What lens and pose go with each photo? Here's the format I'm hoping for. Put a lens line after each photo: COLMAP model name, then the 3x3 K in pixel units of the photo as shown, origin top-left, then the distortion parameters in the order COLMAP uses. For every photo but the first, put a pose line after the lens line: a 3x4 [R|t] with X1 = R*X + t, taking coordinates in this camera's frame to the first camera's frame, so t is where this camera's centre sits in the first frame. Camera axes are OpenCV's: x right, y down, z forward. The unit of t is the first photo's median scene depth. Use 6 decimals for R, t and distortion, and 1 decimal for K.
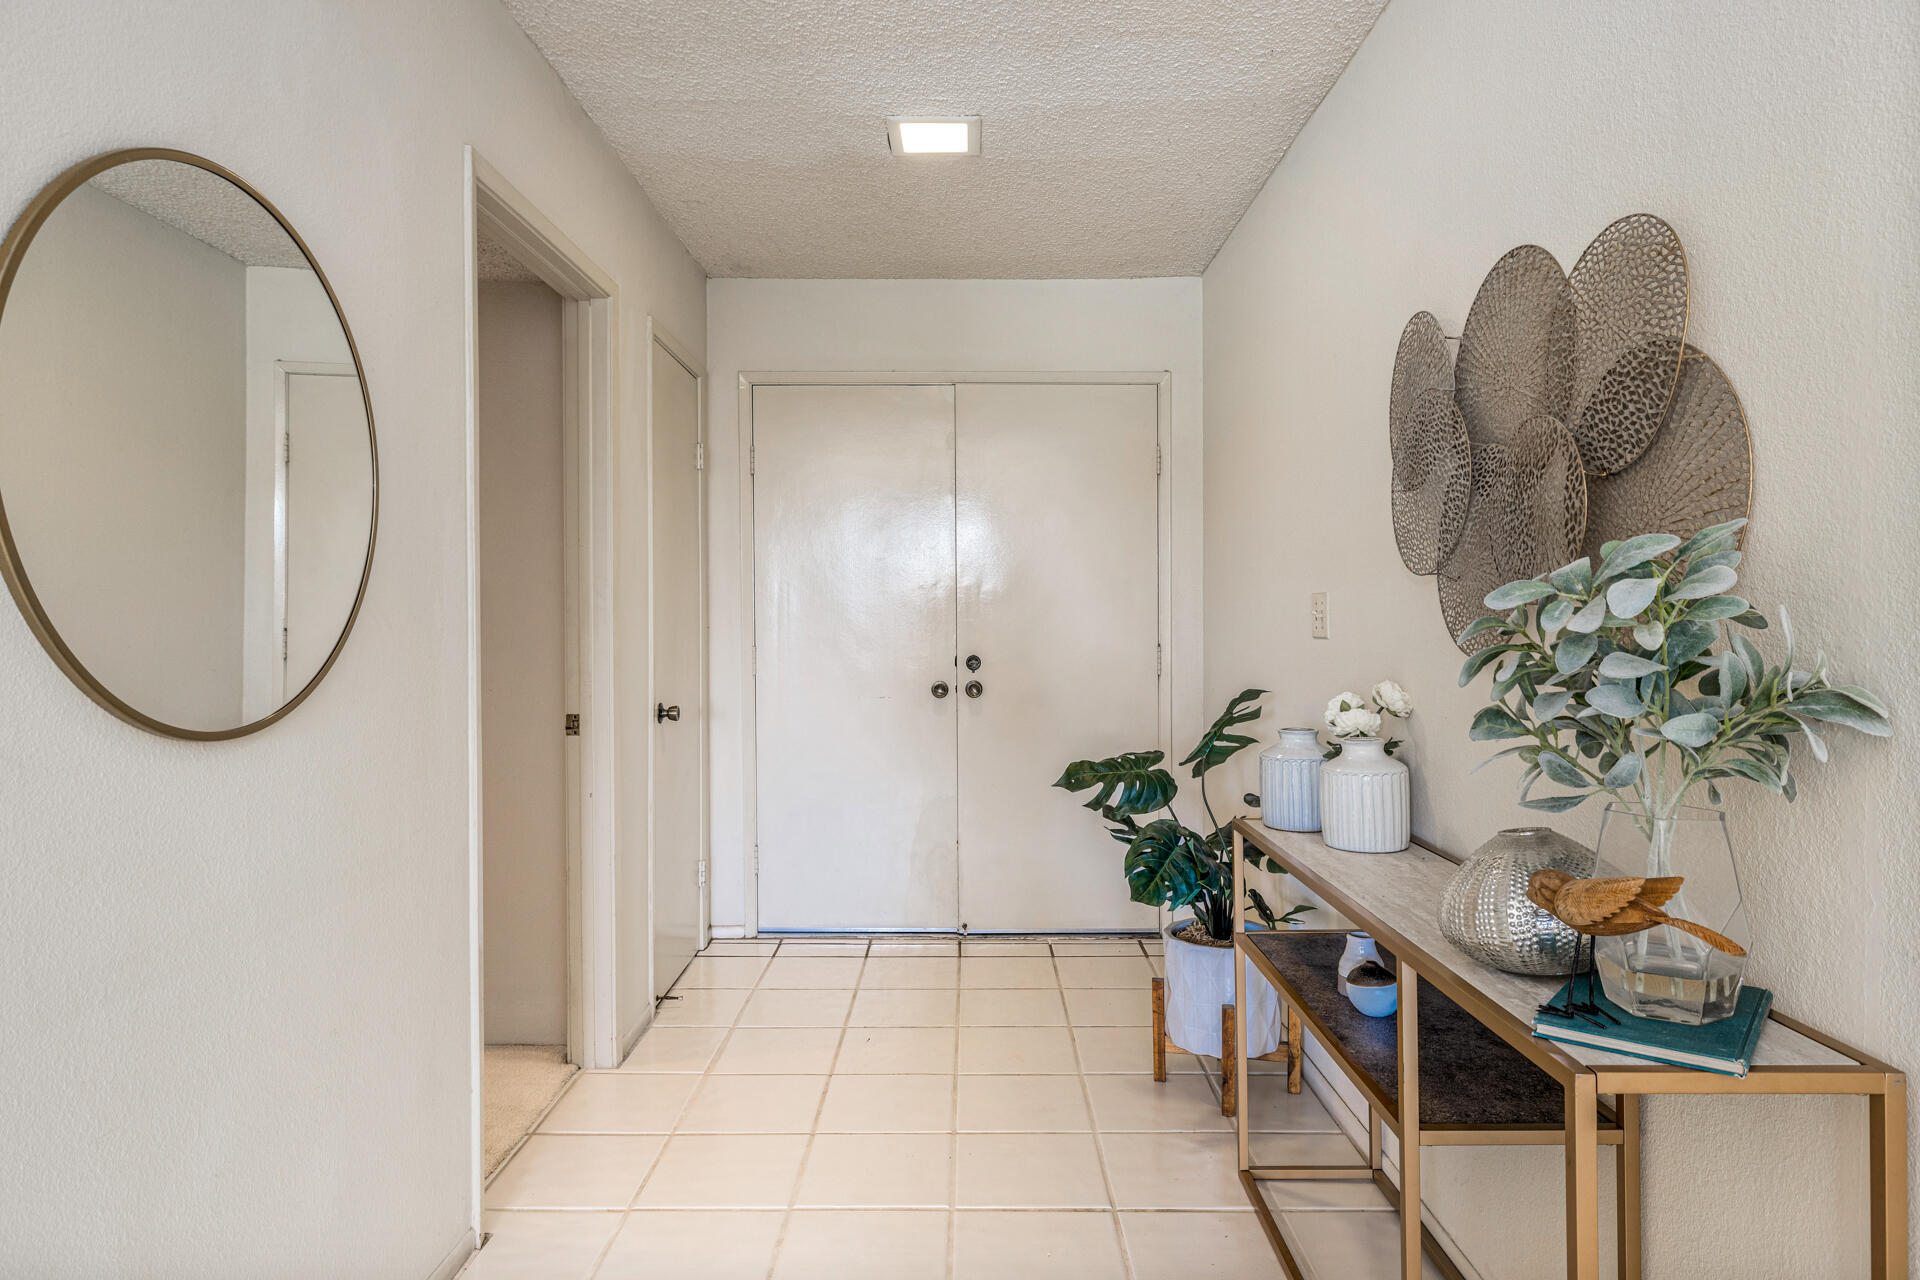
lens RADIAL K [[1138.0, 0, 956.3], [0, 1138.0, 623.1], [0, 0, 1]] dist [0.033109, 0.000021]
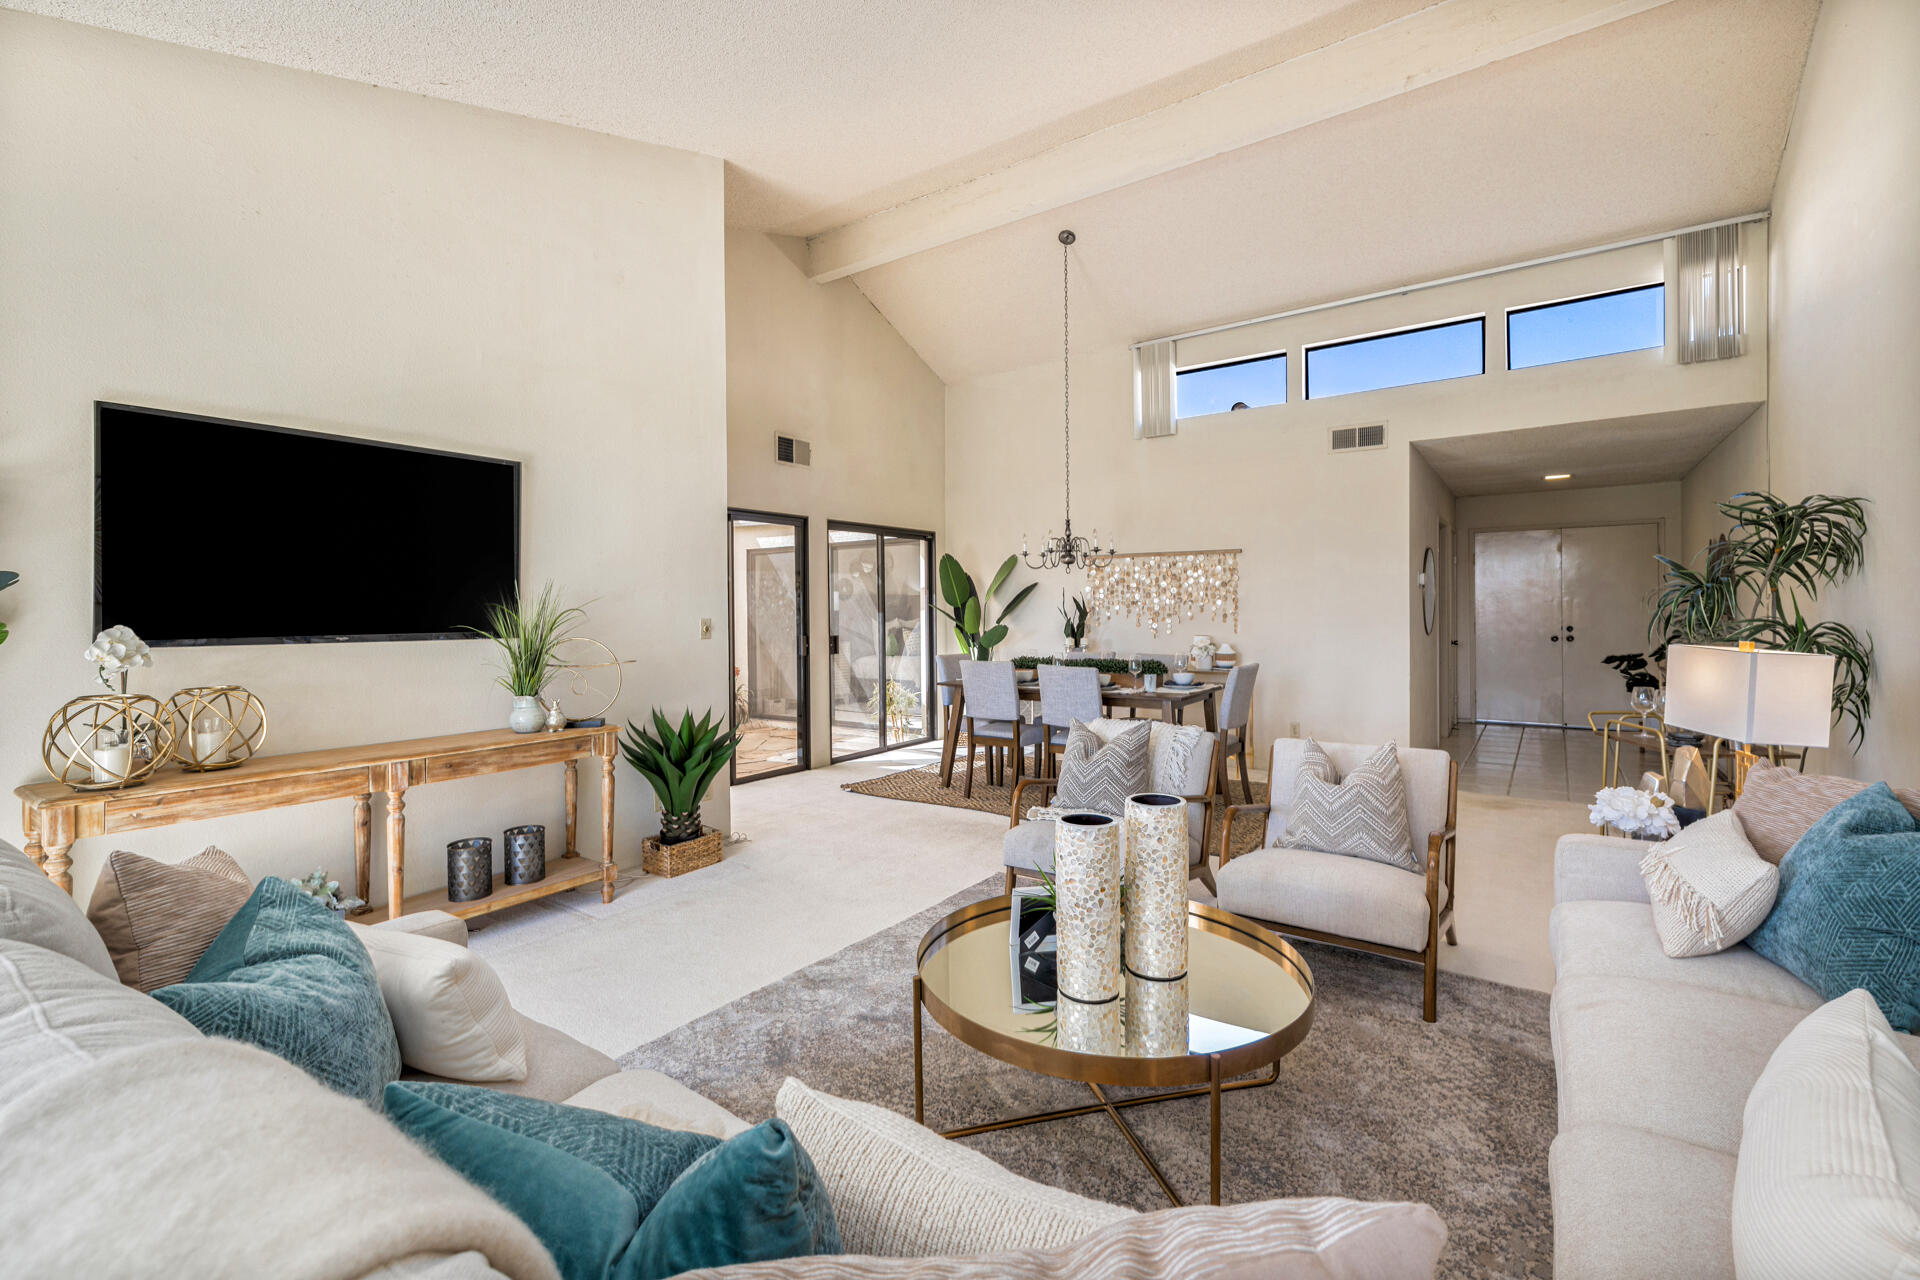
lens RADIAL K [[794.4, 0, 964.3], [0, 794.4, 627.3], [0, 0, 1]] dist [0.015890, -0.000031]
pose [[0.812515, 0.002677, -0.582935, -0.088830], [0.008626, 0.999825, 0.016614, -0.029372], [0.582877, -0.018528, 0.812349, -2.860799]]
